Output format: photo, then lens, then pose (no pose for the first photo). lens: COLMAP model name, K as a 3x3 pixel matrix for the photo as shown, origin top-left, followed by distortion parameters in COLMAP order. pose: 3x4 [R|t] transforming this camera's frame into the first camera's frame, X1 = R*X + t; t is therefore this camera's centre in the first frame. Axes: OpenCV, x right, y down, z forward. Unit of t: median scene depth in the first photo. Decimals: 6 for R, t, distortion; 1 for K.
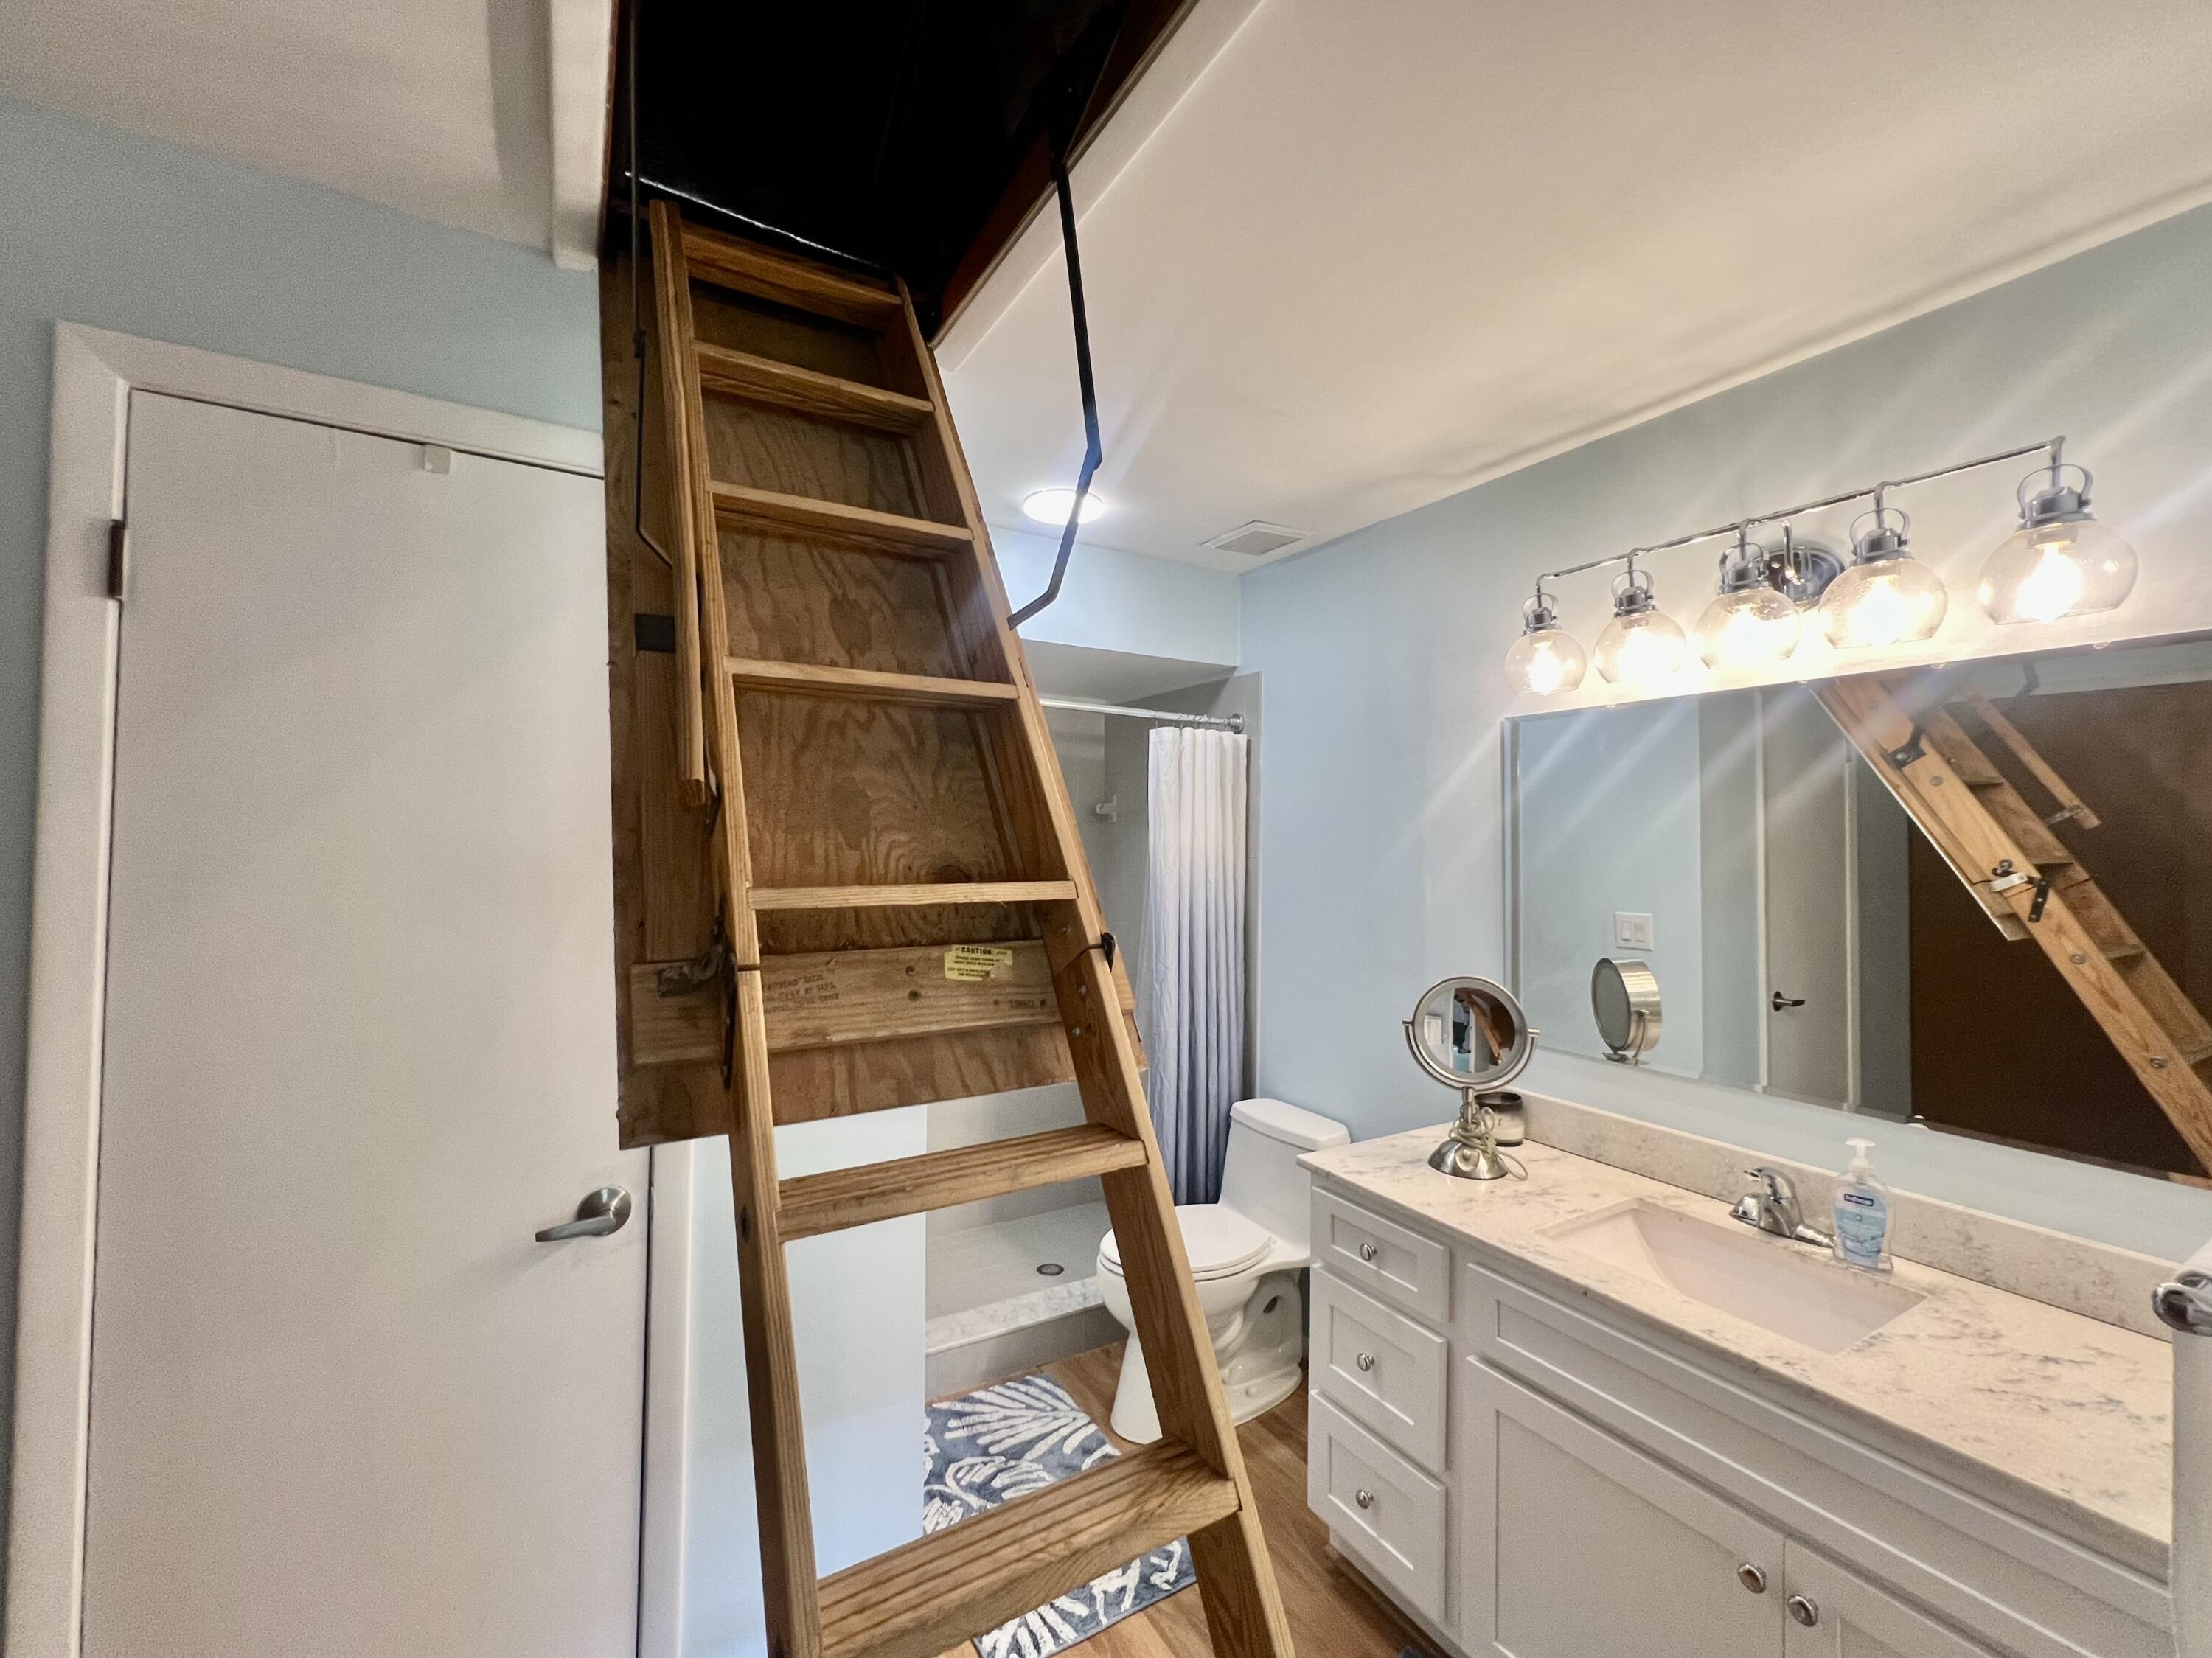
lens RADIAL K [[907.6, 0, 1107.4], [0, 907.6, 827.1], [0, 0, 1]] dist [-0.001826, 0.000503]
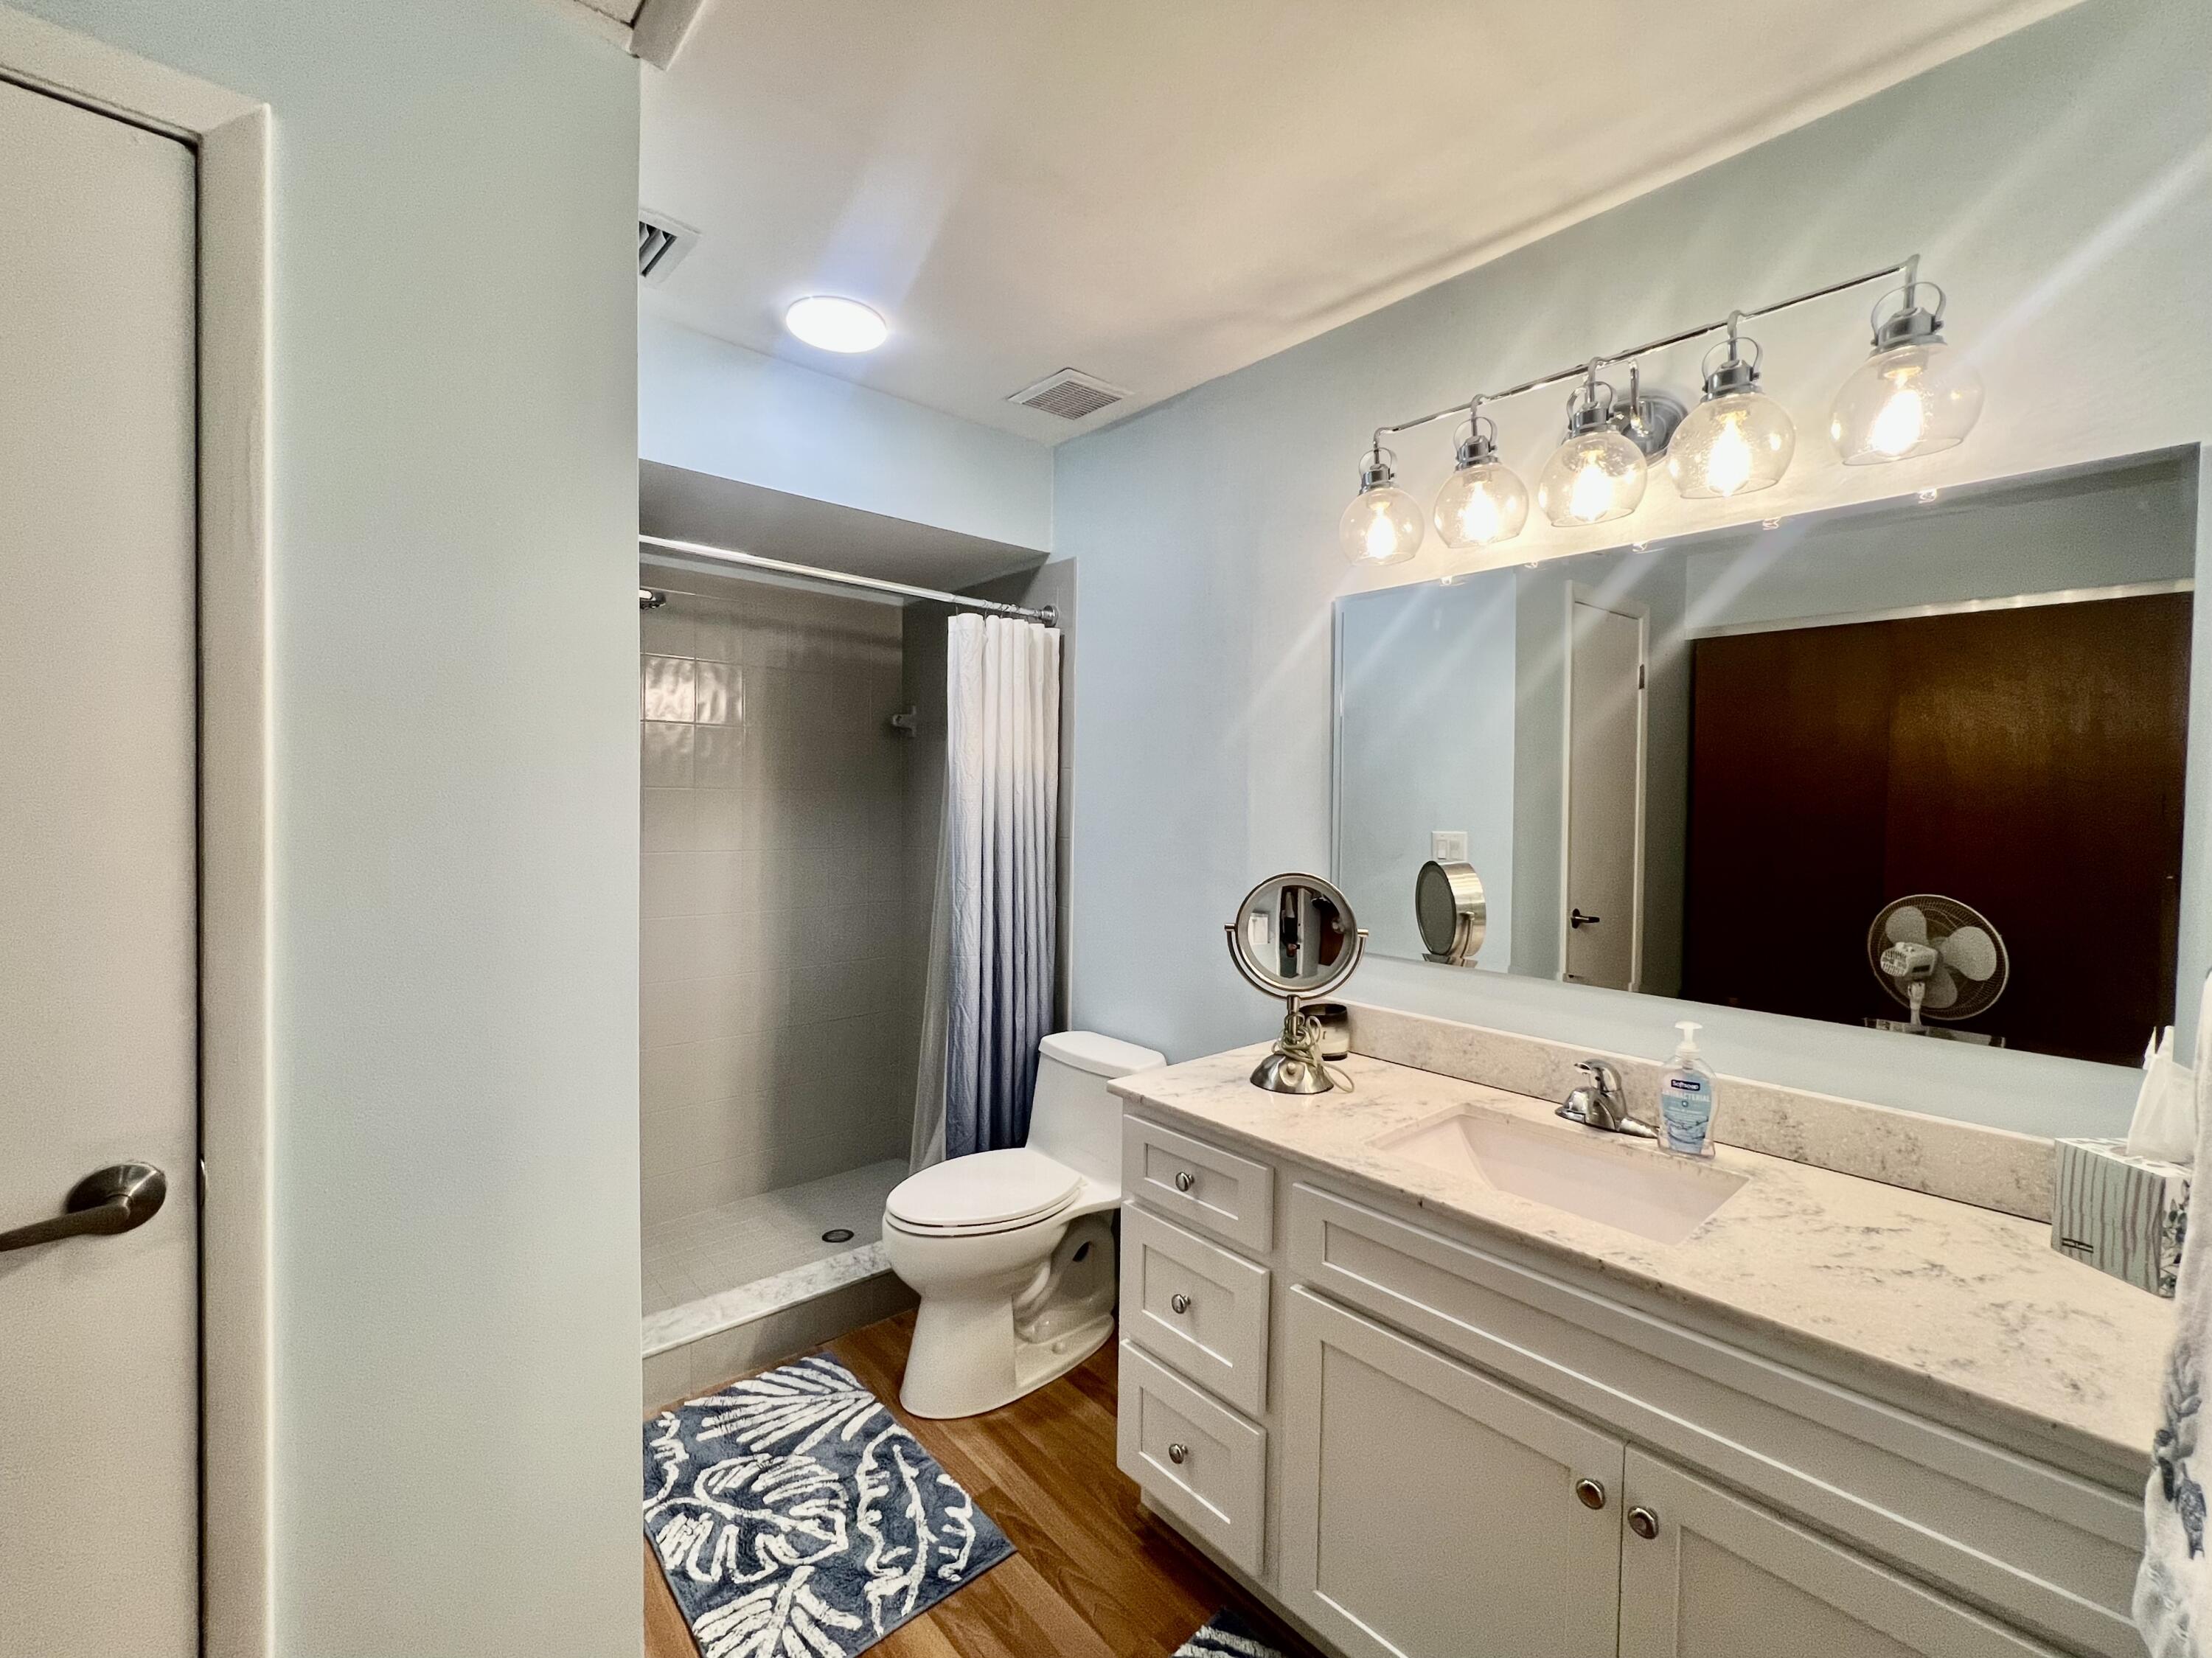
lens RADIAL K [[933.1, 0, 1106.0], [0, 933.1, 829.0], [0, 0, 1]] dist [-0.001957, 0.000000]
pose [[0.982250, -0.003579, 0.187544, 0.038992], [-0.005547, 0.998826, 0.048115, 0.075051], [-0.187496, -0.048301, 0.981077, 0.127578]]
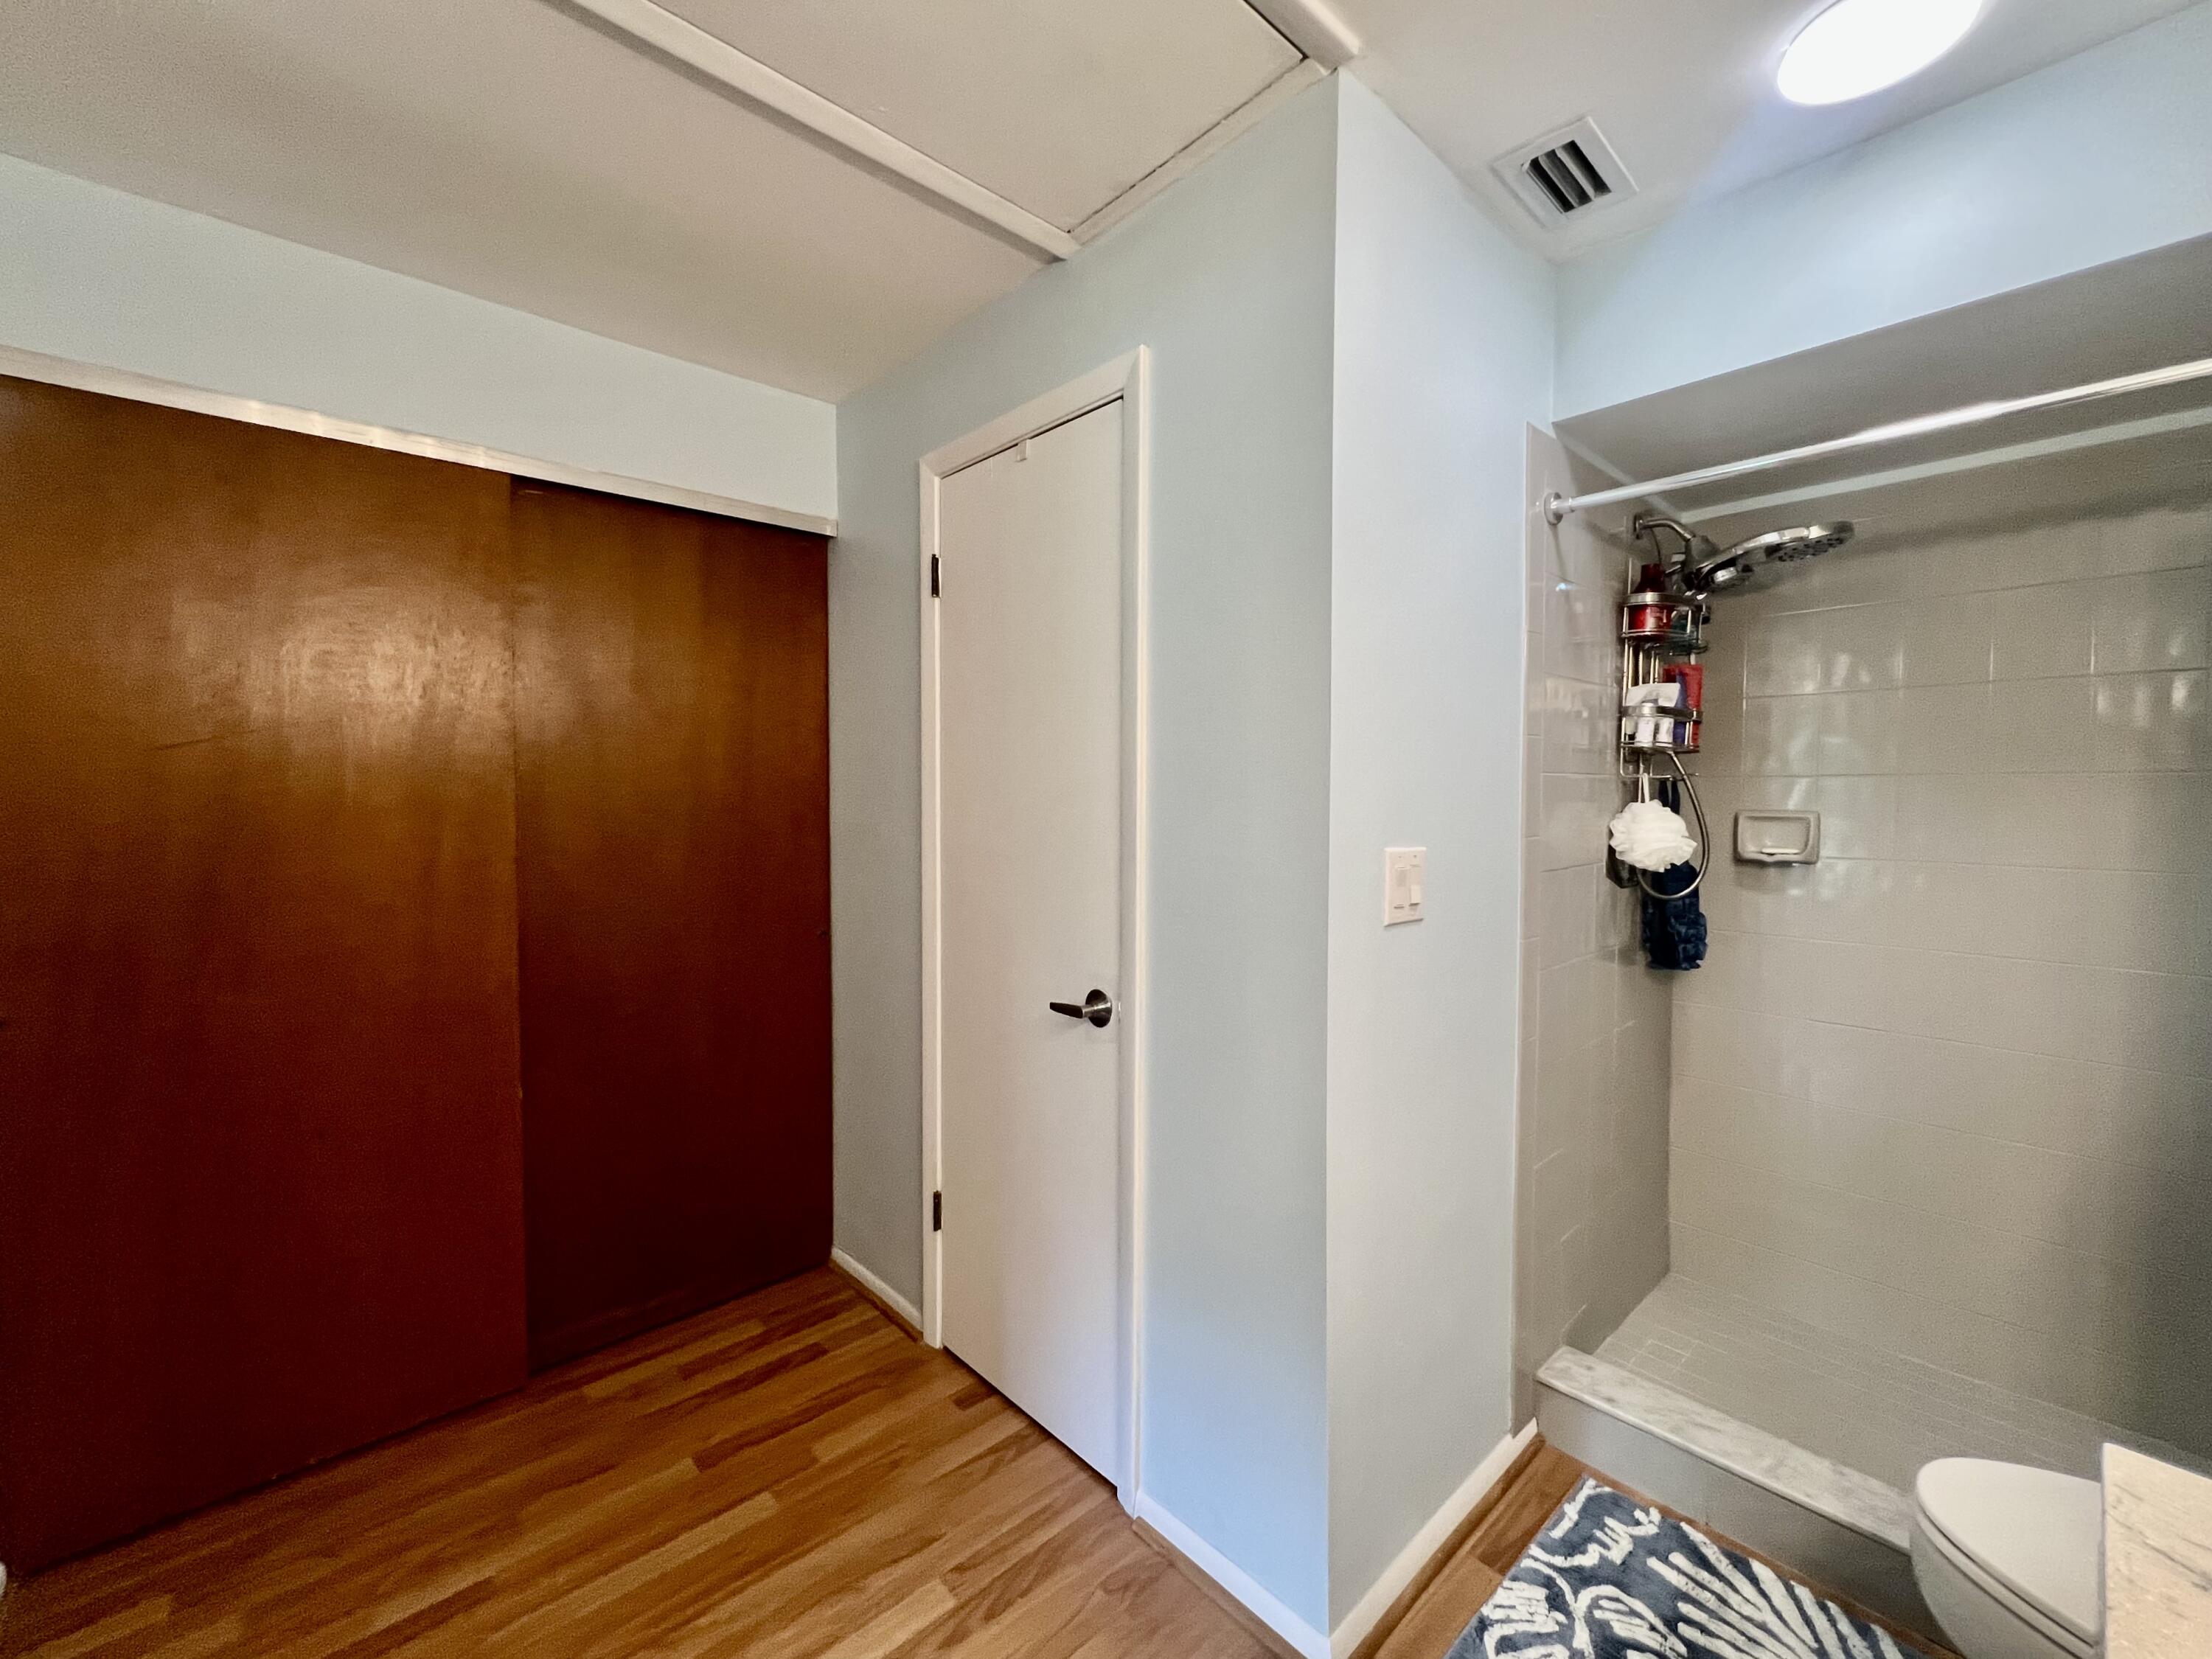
lens RADIAL K [[907.7, 0, 1107.4], [0, 907.7, 827.6], [0, 0, 1]] dist [-0.001826, 0.000503]
pose [[0.206129, 0.024774, -0.978211, 0.467744], [0.014777, 0.999487, 0.028426, 0.101479], [0.978413, -0.020315, 0.205657, 0.542768]]
